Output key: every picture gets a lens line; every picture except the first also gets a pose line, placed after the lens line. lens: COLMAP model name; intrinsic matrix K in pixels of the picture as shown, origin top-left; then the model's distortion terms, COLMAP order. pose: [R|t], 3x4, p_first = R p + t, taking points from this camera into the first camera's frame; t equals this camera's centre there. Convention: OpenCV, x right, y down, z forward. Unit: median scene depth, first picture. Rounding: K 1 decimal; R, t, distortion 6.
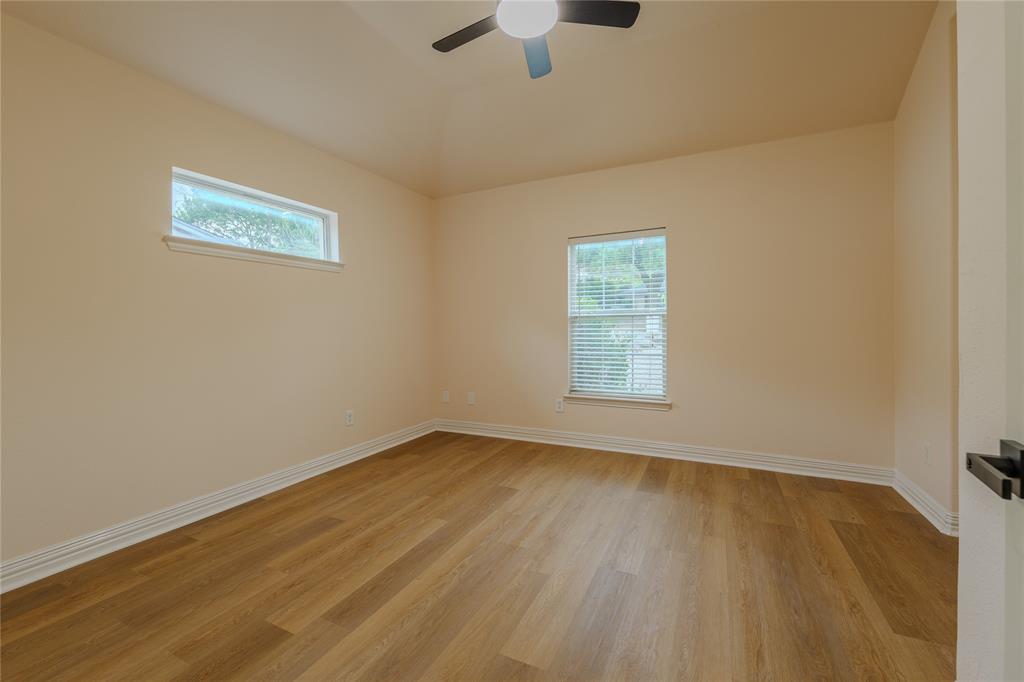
lens RADIAL K [[422.9, 0, 512.4], [0, 422.9, 336.3], [0, 0, 1]] dist [-0.014568, 0.000846]
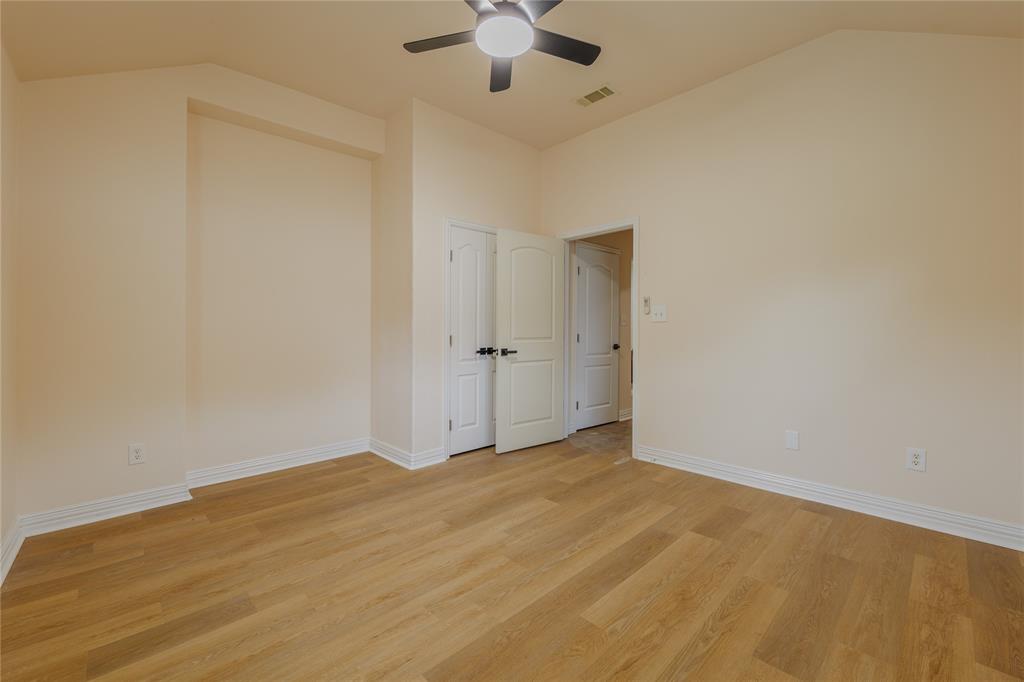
lens RADIAL K [[422.9, 0, 509.5], [0, 422.9, 335.3], [0, 0, 1]] dist [-0.014568, 0.000846]
pose [[-0.935250, 0.010970, 0.353819, -0.341453], [0.023852, 0.999201, 0.032067, -0.042251], [-0.353184, 0.038430, -0.934764, 1.950067]]
